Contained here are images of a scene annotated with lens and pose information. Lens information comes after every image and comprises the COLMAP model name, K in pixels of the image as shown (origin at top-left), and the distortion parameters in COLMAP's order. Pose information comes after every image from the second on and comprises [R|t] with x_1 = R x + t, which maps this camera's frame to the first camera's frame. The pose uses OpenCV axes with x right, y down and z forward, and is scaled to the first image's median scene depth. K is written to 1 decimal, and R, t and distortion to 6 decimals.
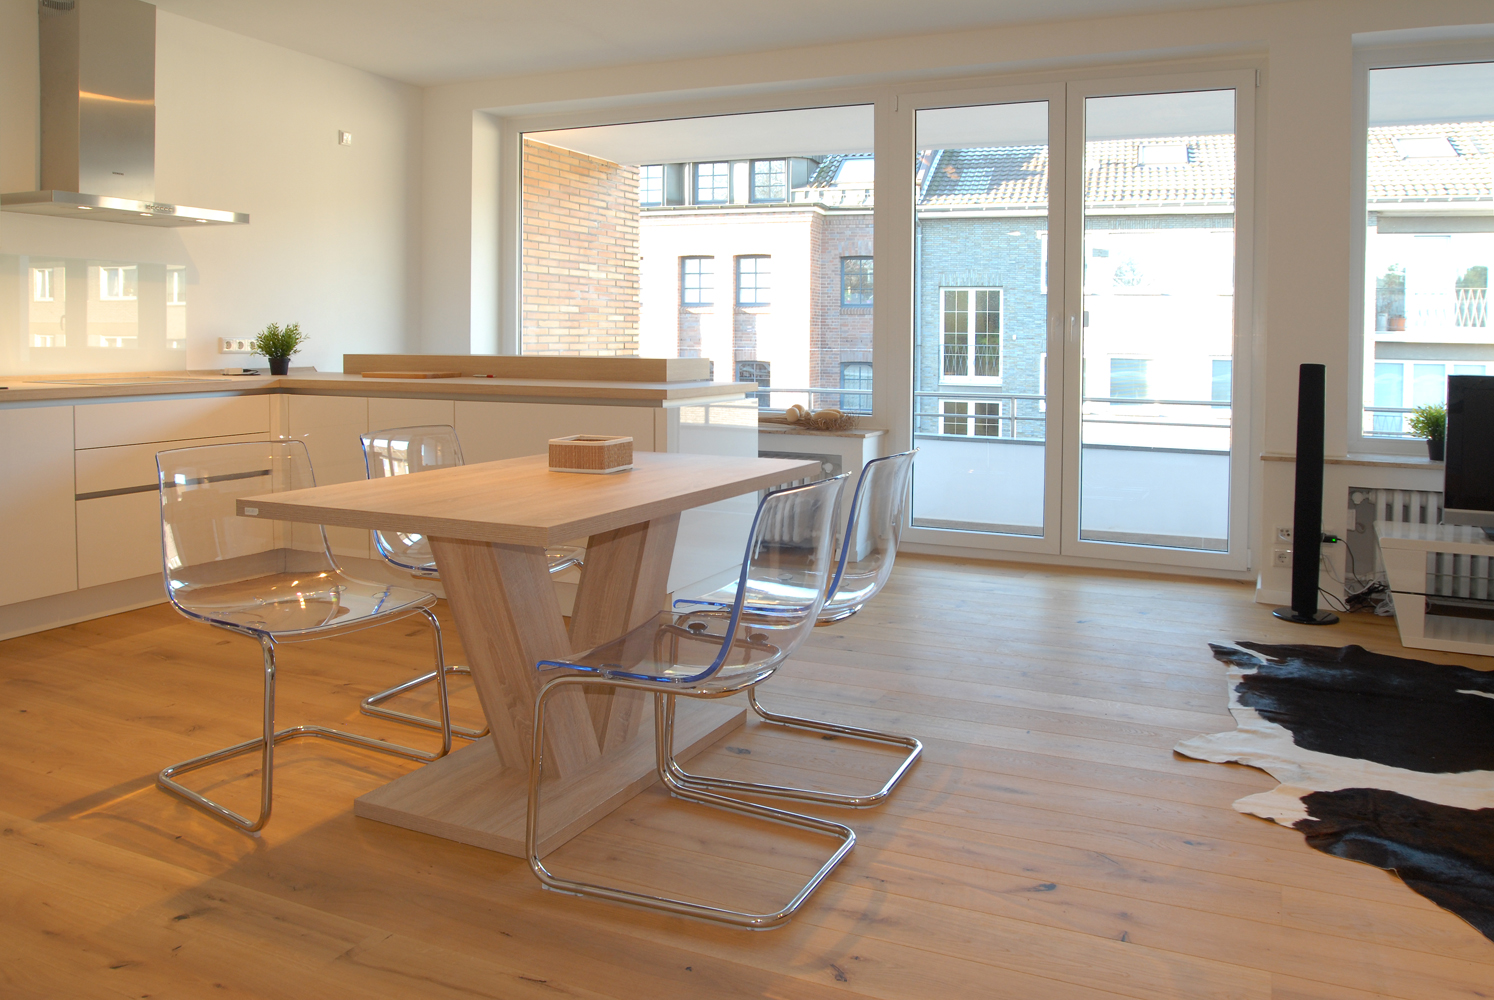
lens RADIAL K [[1154.3, 0, 742.4], [0, 1154.3, 413.1], [0, 0, 1]] dist [-0.038554, 0.006537]
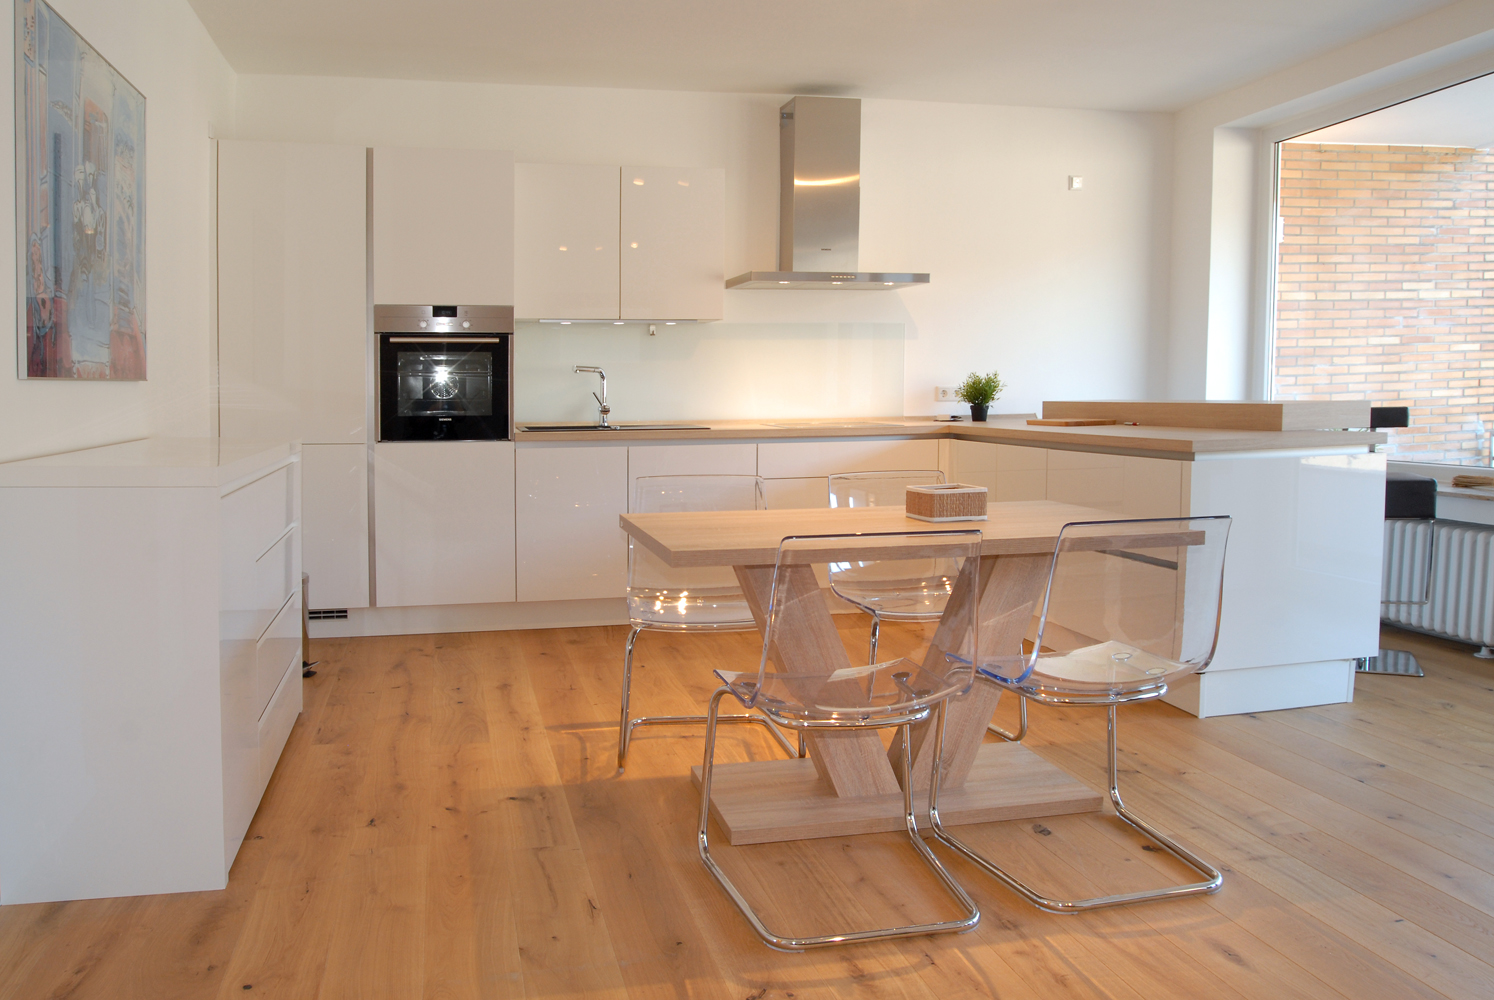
lens RADIAL K [[1292.1, 0, 745.7], [0, 1292.1, 454.9], [0, 0, 1]] dist [-0.104911, 0.239939]
pose [[0.558400, 0.010791, -0.829502, 0.352628], [-0.025724, 0.999660, -0.004312, 0.006427], [0.829173, 0.023746, 0.558487, 0.123496]]
